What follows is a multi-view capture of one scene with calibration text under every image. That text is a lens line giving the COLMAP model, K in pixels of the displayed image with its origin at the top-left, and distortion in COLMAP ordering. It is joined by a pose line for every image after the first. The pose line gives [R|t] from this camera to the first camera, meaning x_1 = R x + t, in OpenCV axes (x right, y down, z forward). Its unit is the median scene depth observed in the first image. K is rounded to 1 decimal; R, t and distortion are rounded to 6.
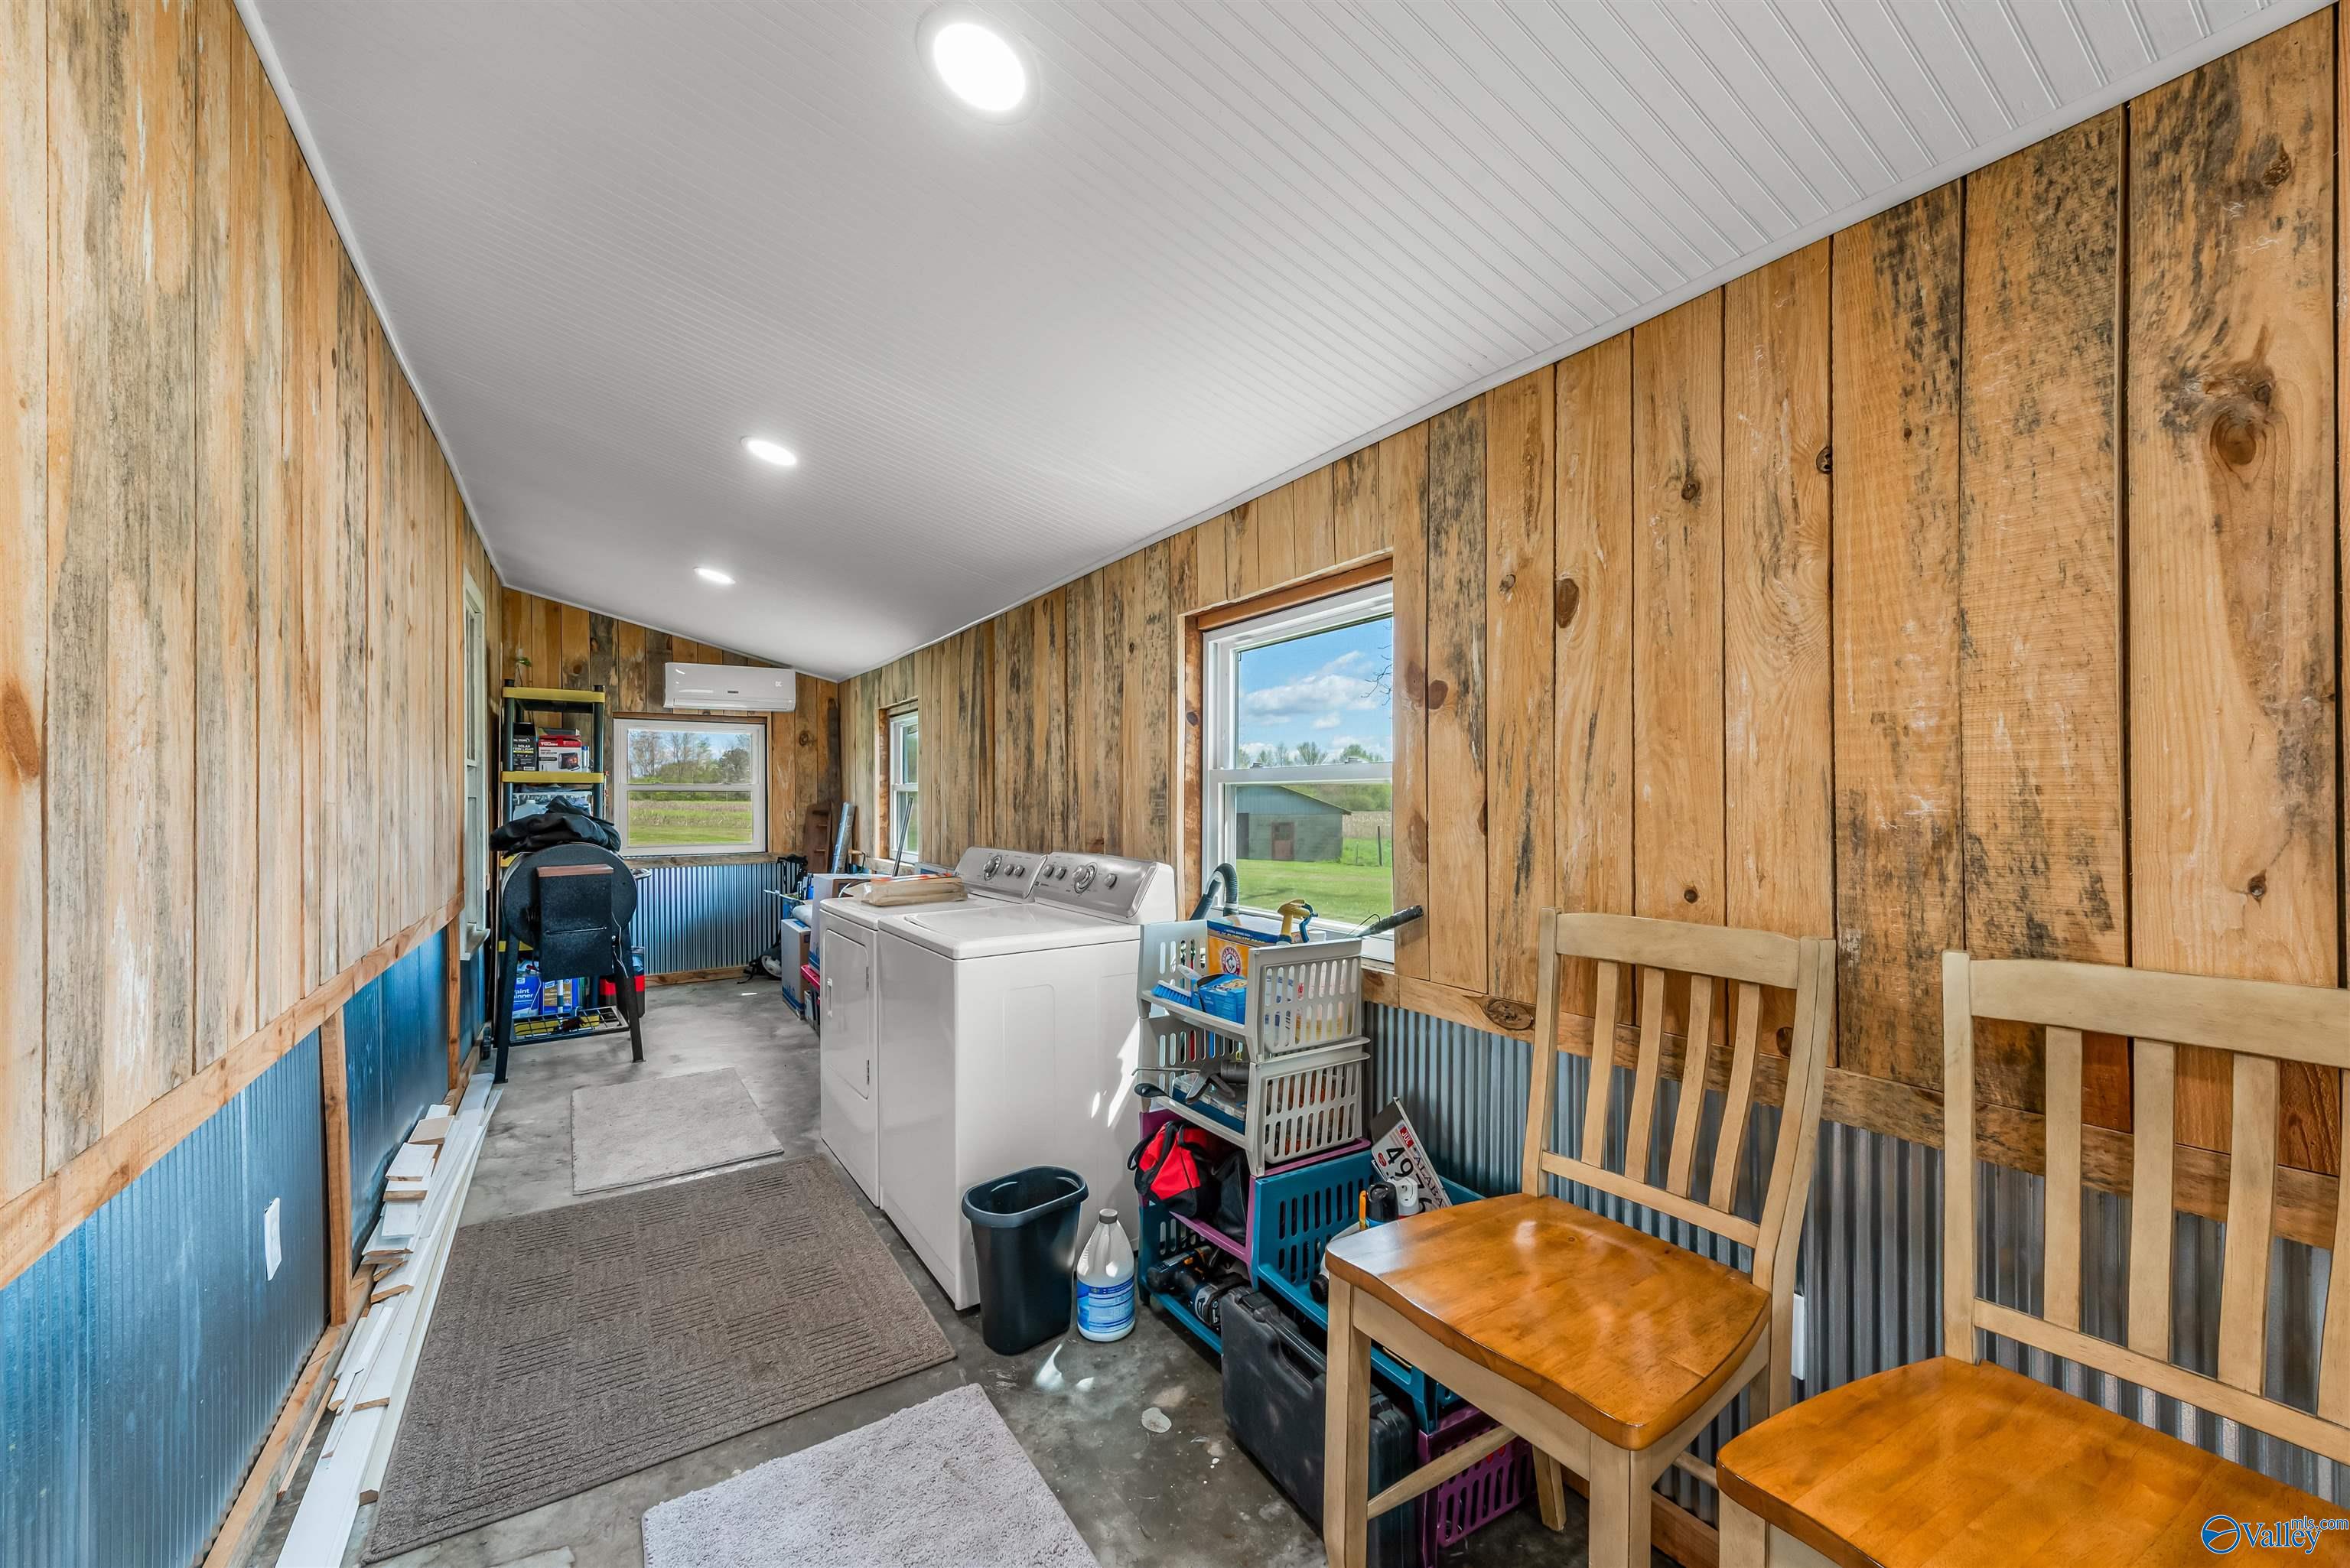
lens RADIAL K [[865.8, 0, 1169.9], [0, 865.8, 797.9], [0, 0, 1]] dist [-0.001509, -0.000057]
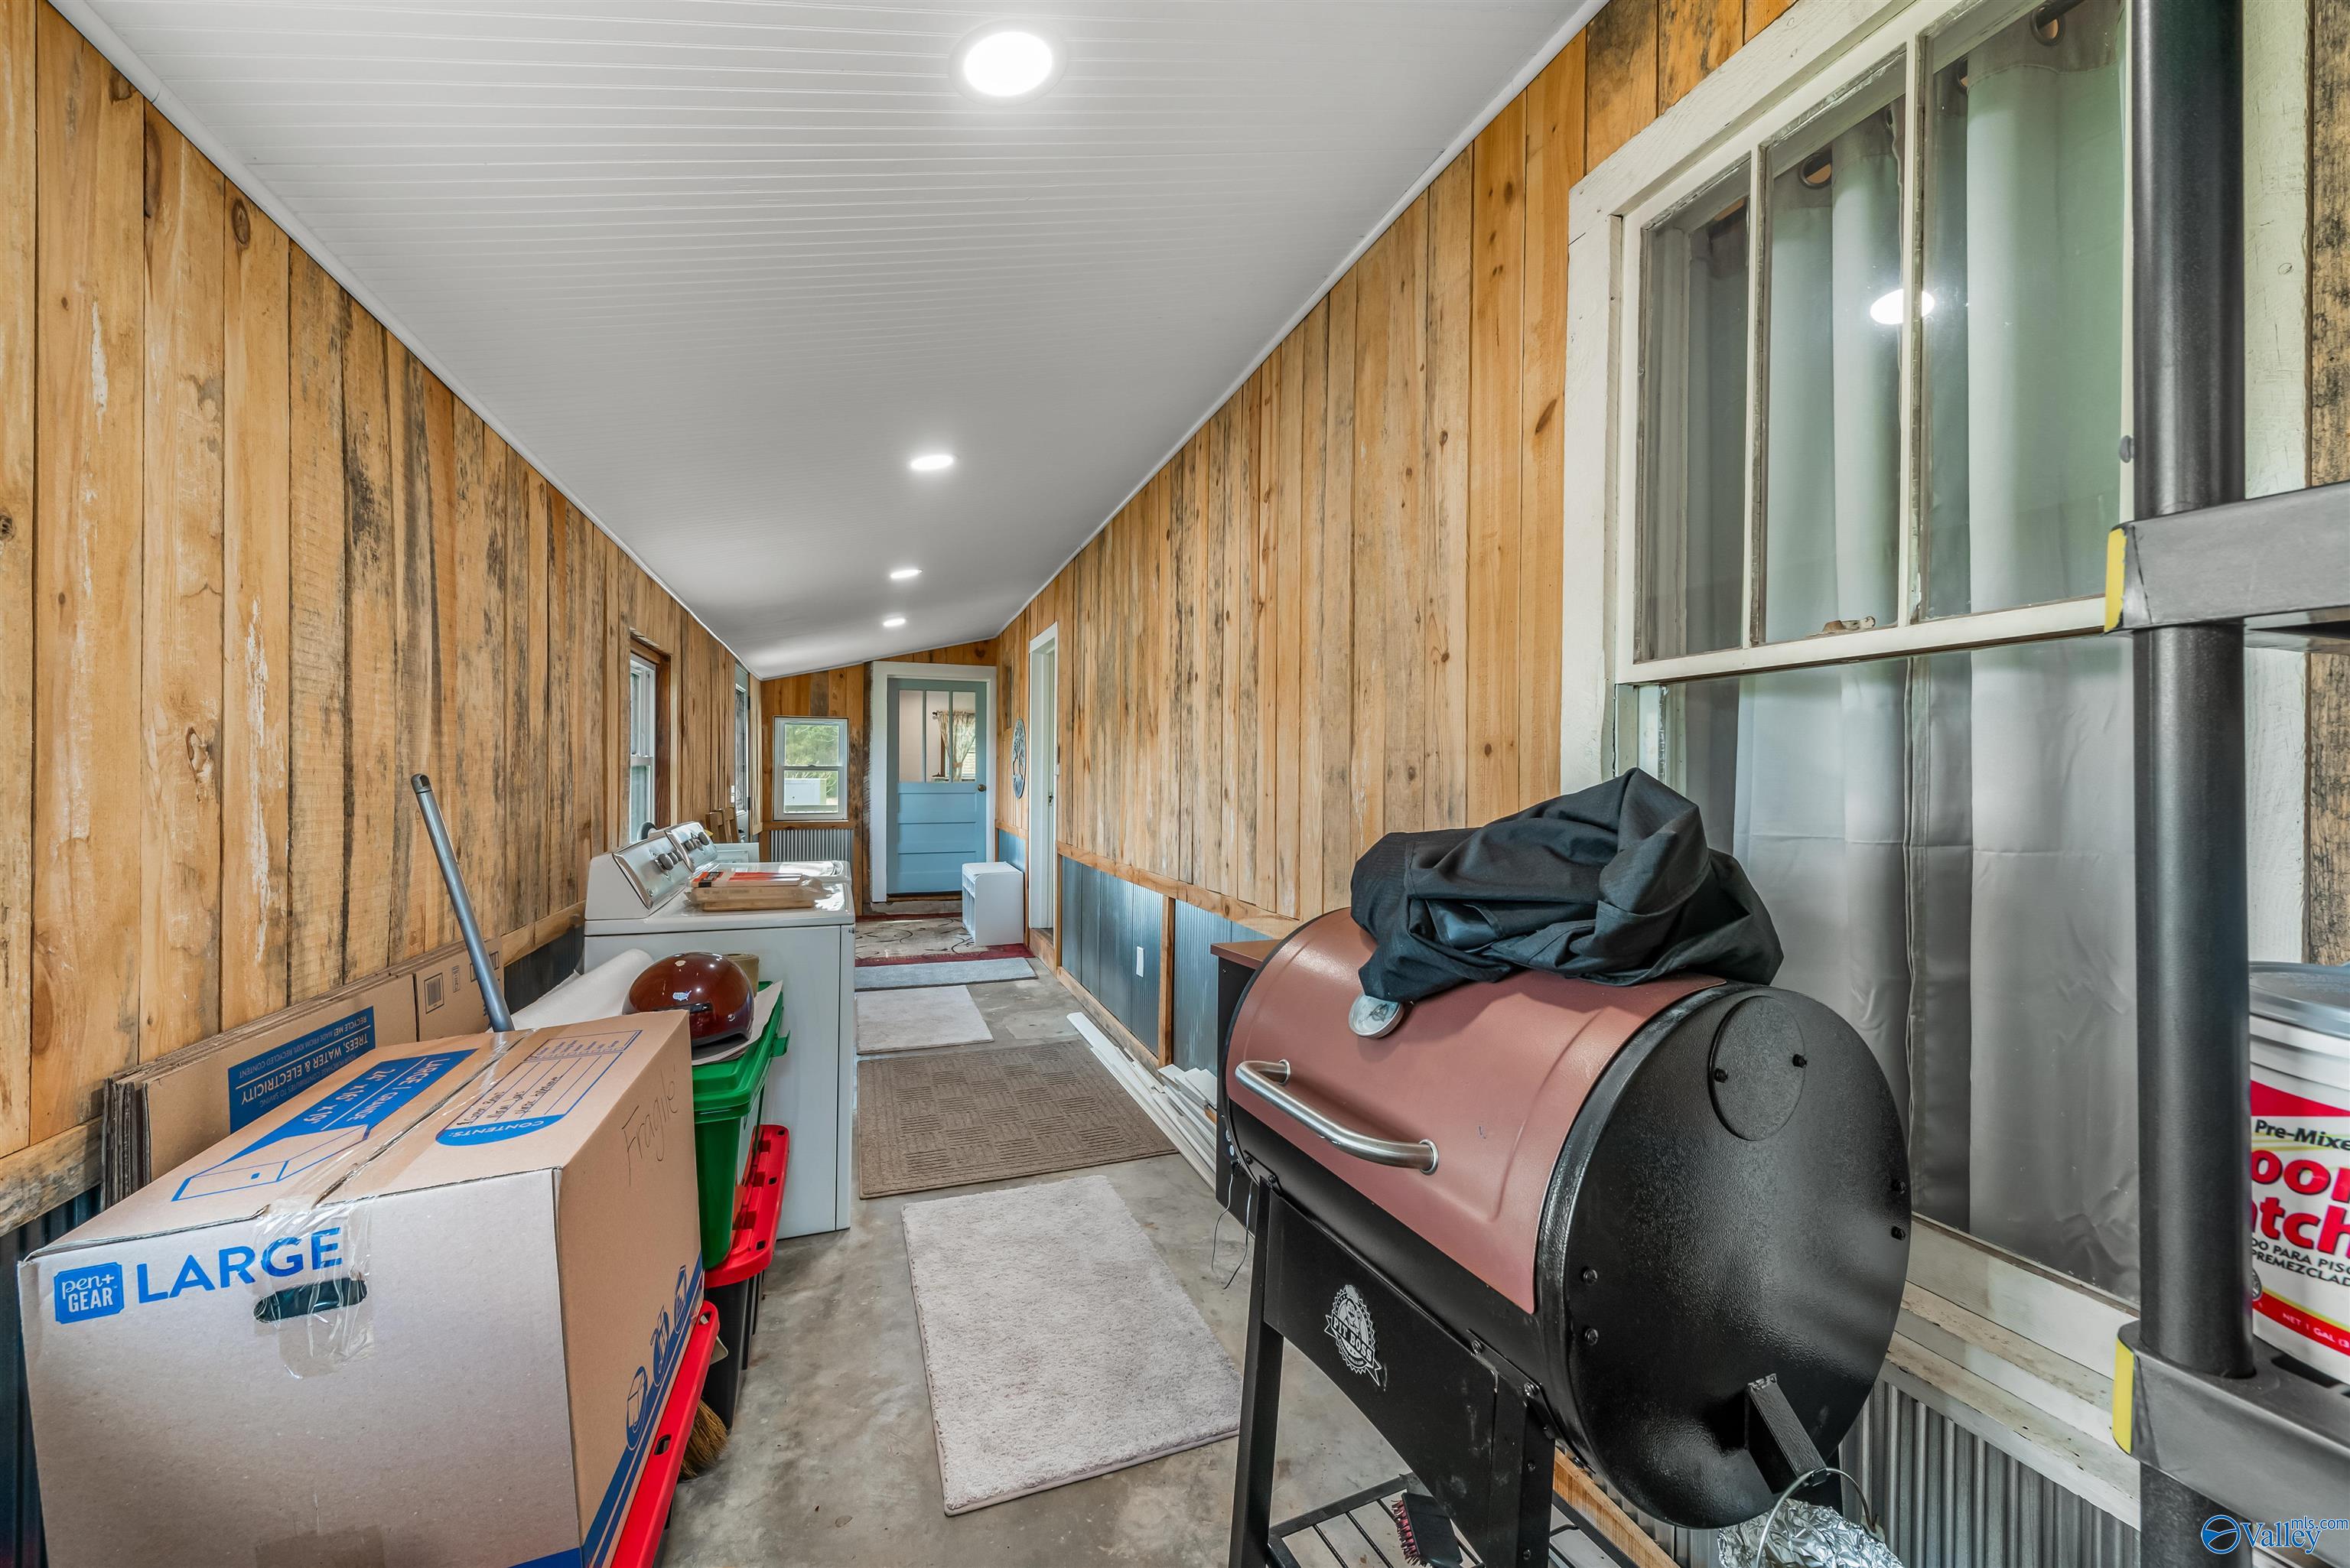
lens RADIAL K [[910.3, 0, 1182.7], [0, 910.3, 782.4], [0, 0, 1]] dist [0.007155, -0.002266]
pose [[-0.969986, -0.001350, 0.243158, -0.990264], [-0.001131, 0.999999, 0.001037, 0.004794], [-0.243159, 0.000730, -0.969986, 1.917019]]
